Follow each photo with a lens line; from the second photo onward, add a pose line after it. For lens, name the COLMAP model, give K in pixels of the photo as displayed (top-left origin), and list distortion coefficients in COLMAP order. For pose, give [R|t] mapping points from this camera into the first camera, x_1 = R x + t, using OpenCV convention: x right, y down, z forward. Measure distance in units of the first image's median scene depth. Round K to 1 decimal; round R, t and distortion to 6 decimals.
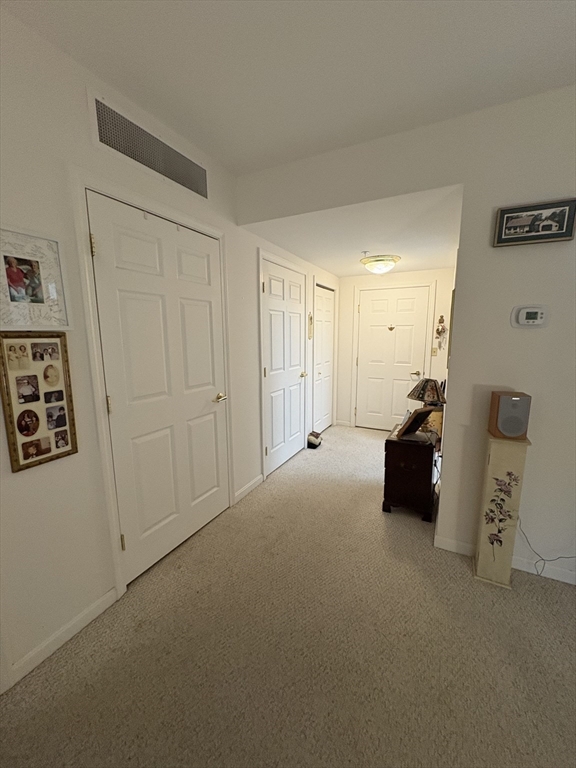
lens RADIAL K [[307.2, 0, 286.3], [0, 307.2, 382.9], [0, 0, 1]] dist [0.011463, 0.000117]
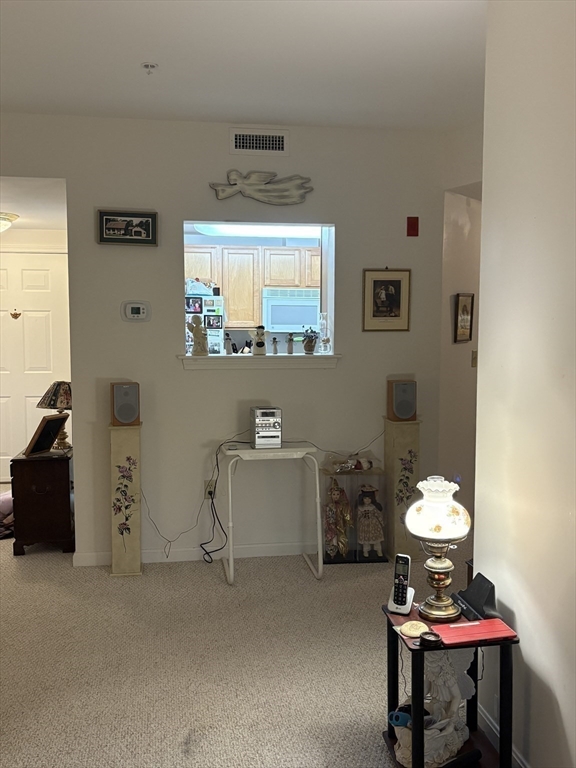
lens RADIAL K [[746.8, 0, 286.8], [0, 746.8, 383.7], [0, 0, 1]] dist [0.036433, 0.000000]
pose [[0.796290, -0.046439, 0.603130, -0.366146], [0.090665, 0.994949, -0.043094, 0.193614], [-0.598083, 0.088998, 0.796478, -1.344361]]
